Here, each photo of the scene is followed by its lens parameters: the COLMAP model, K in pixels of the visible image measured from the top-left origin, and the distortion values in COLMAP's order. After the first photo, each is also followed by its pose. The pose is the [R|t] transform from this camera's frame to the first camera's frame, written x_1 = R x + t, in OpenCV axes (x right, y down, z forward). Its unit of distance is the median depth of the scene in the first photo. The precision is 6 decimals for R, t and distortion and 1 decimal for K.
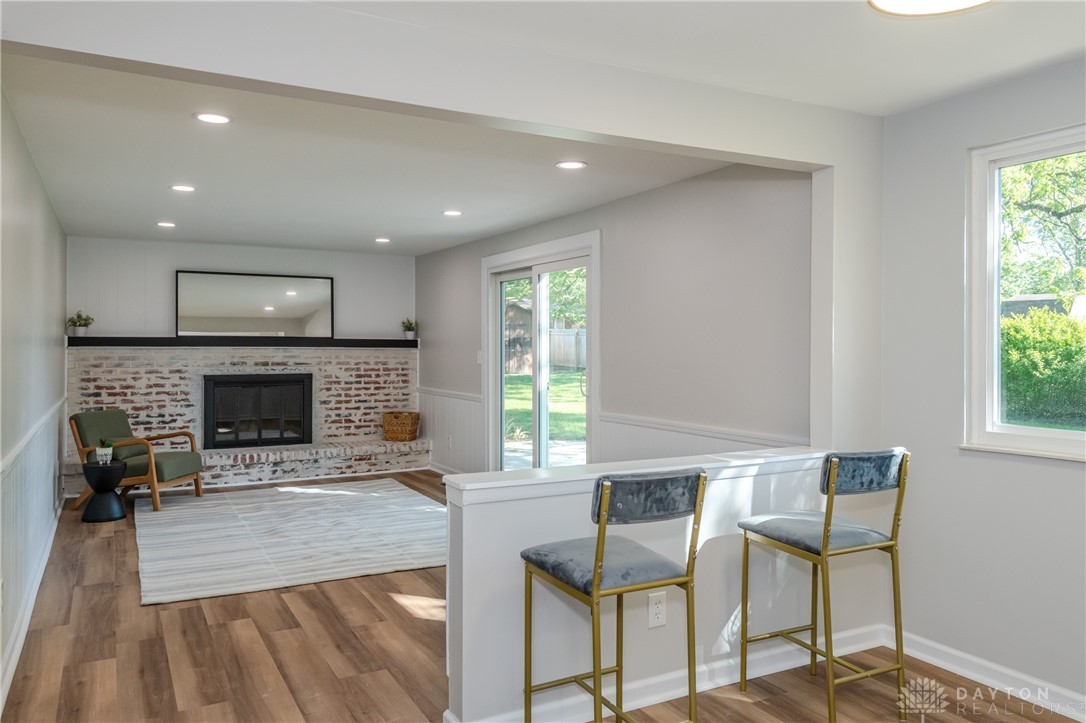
lens RADIAL K [[791.6, 0, 545.7], [0, 791.6, 352.6], [0, 0, 1]] dist [0.045323, -0.052566]
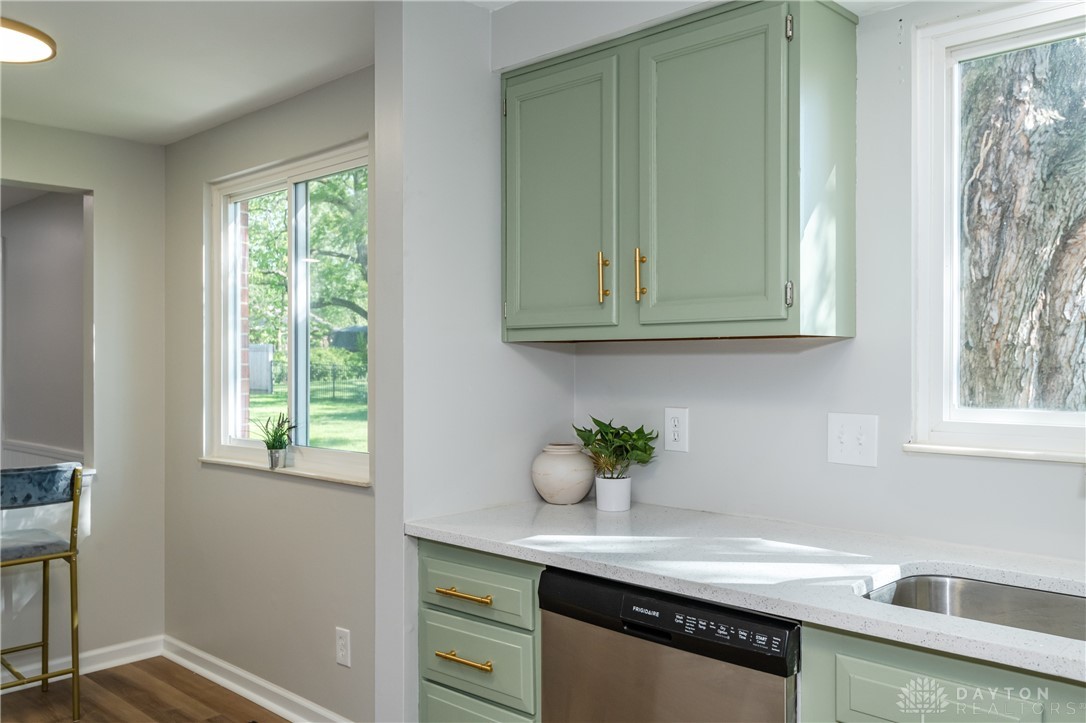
lens RADIAL K [[892.4, 0, 543.0], [0, 892.4, 361.5], [0, 0, 1]] dist [0.028281, -0.005069]
pose [[0.951445, -0.007105, 0.307737, 0.238272], [0.009453, 0.999936, -0.006140, -0.000988], [-0.307674, 0.008751, 0.951452, -0.117918]]
